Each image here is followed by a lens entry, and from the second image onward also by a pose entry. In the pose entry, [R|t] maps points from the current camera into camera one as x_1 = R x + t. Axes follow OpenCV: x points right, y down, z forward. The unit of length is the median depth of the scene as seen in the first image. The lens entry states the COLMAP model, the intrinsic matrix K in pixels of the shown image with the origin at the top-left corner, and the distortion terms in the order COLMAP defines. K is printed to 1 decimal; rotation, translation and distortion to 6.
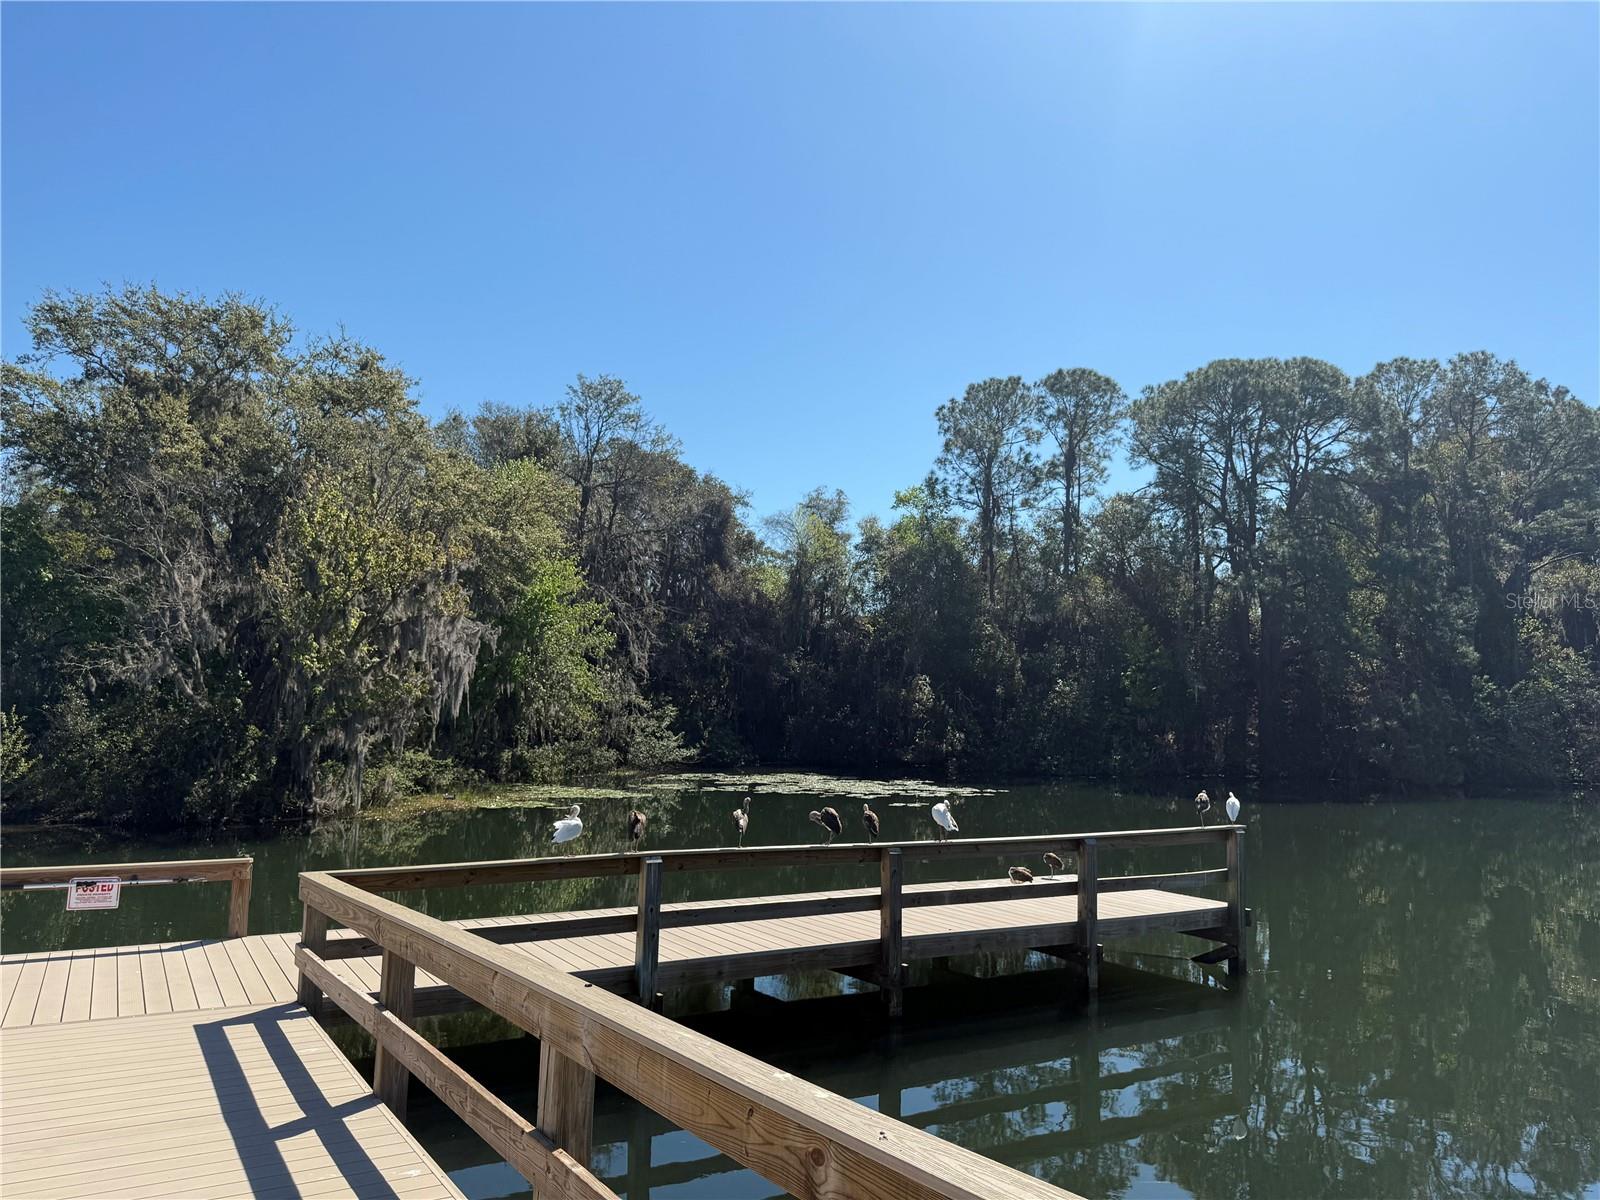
lens RADIAL K [[1124.3, 0, 807.0], [0, 1124.3, 587.6], [0, 0, 1]] dist [0.110575, -0.146633]
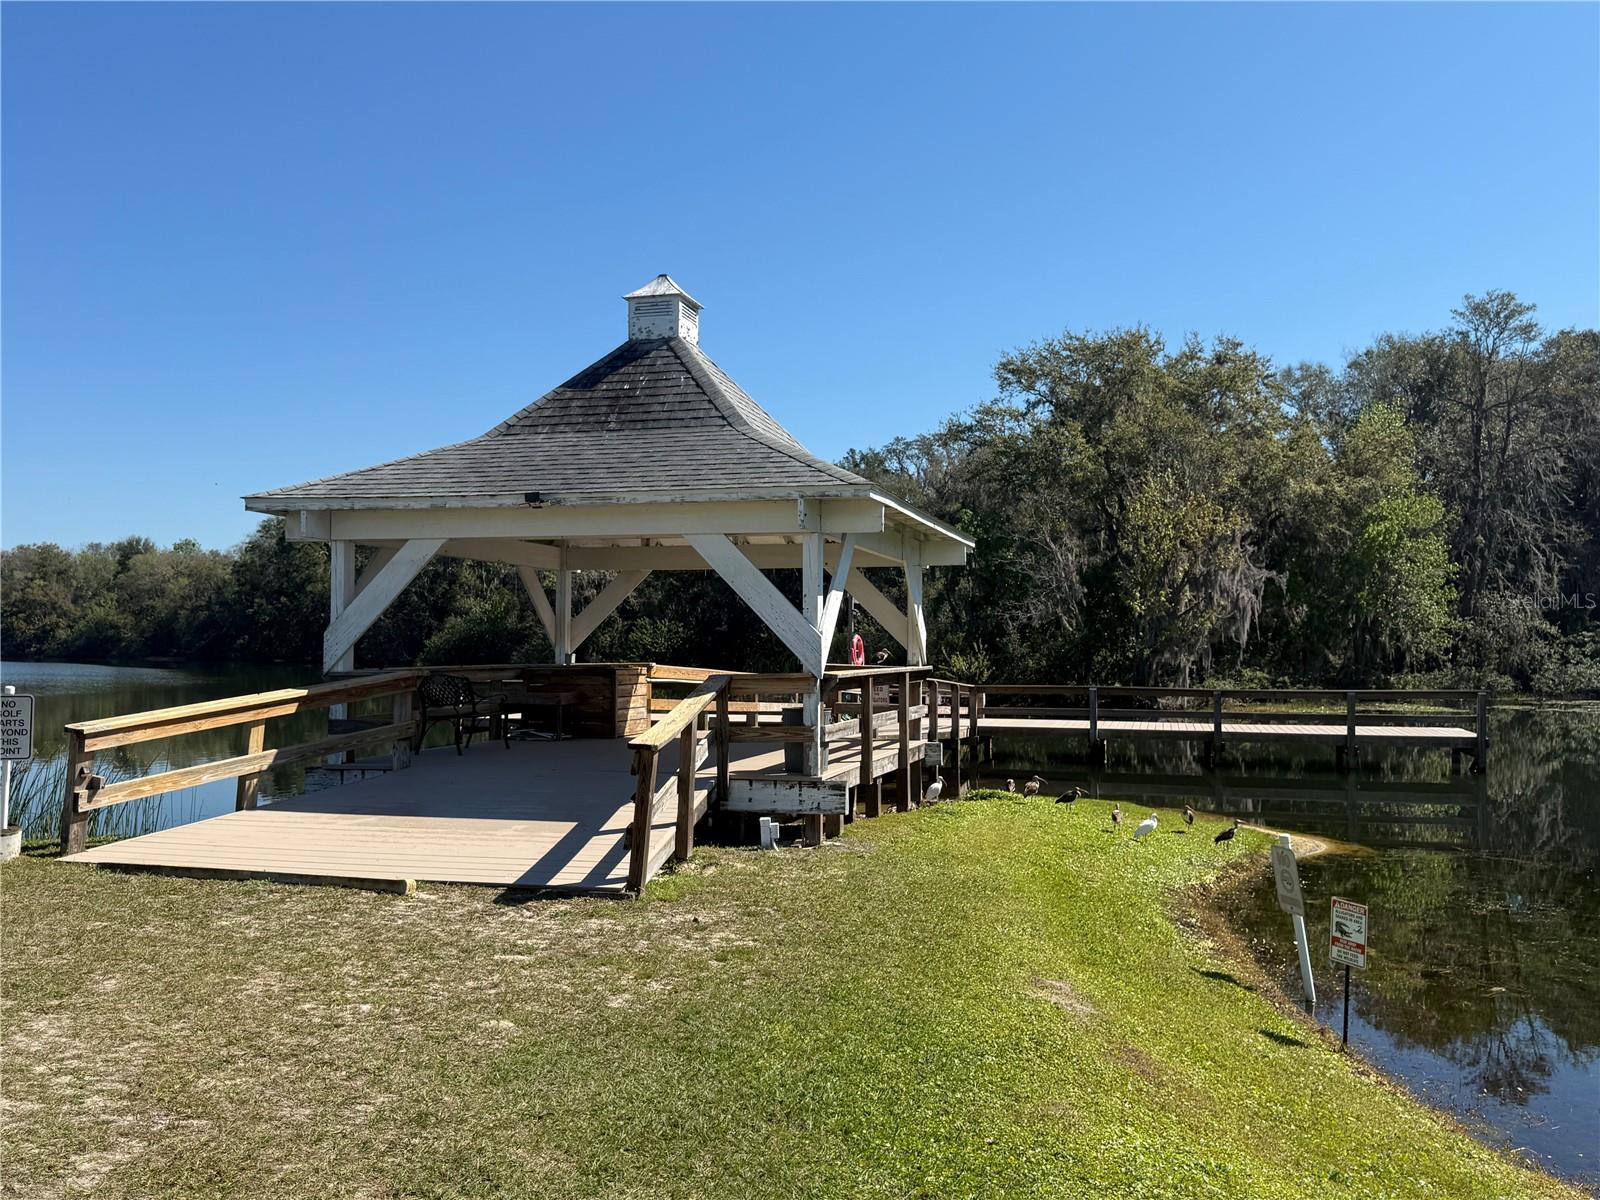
lens RADIAL K [[1333.5, 0, 800.0], [0, 1333.5, 600.0], [0, 0, 1]] dist [0.047180, -0.001580]
pose [[0.679526, -0.044417, -0.732305, 0.224374], [0.097238, 0.994812, 0.029891, -0.015573], [0.727179, -0.091519, 0.680320, -0.208817]]
